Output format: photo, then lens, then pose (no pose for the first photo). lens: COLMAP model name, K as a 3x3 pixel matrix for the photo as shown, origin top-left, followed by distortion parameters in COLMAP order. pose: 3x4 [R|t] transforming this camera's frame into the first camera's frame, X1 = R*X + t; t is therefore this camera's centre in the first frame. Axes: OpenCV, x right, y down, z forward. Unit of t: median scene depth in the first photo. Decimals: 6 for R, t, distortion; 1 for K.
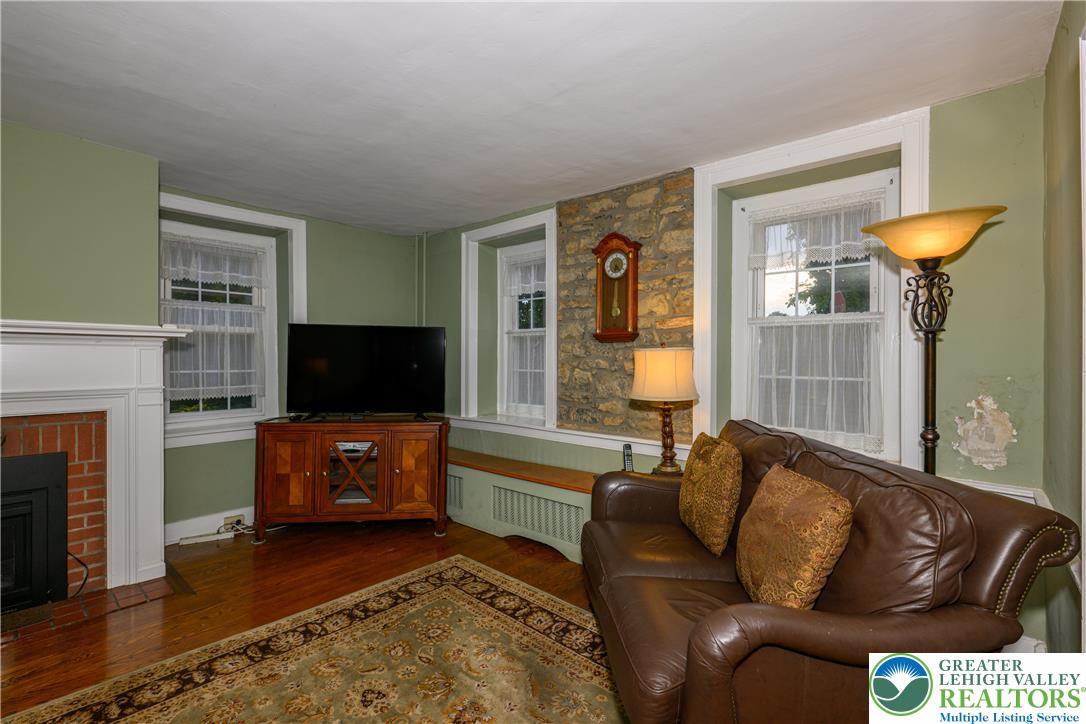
lens RADIAL K [[483.1, 0, 544.6], [0, 483.1, 360.9], [0, 0, 1]] dist [-0.002669, 0.000734]
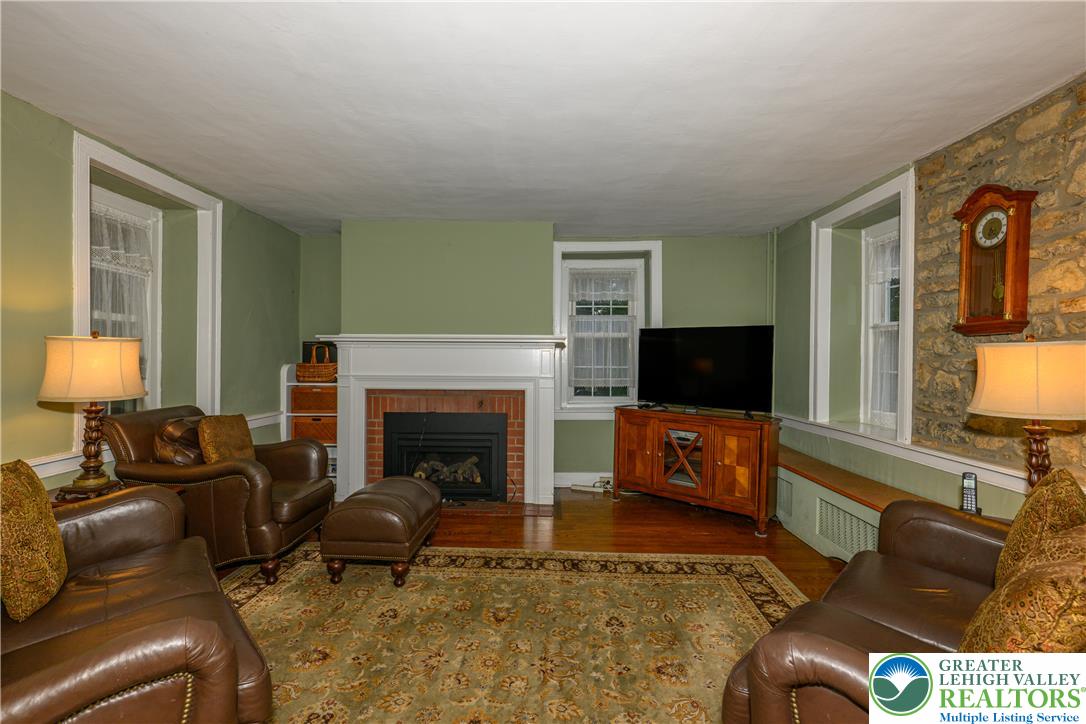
lens RADIAL K [[483.1, 0, 539.6], [0, 483.1, 361.9], [0, 0, 1]] dist [-0.002669, 0.000734]
pose [[0.641118, 0.008144, -0.767399, 0.275816], [-0.005663, 0.999967, 0.005880, 0.001048], [0.767421, 0.000576, 0.641143, 0.017213]]
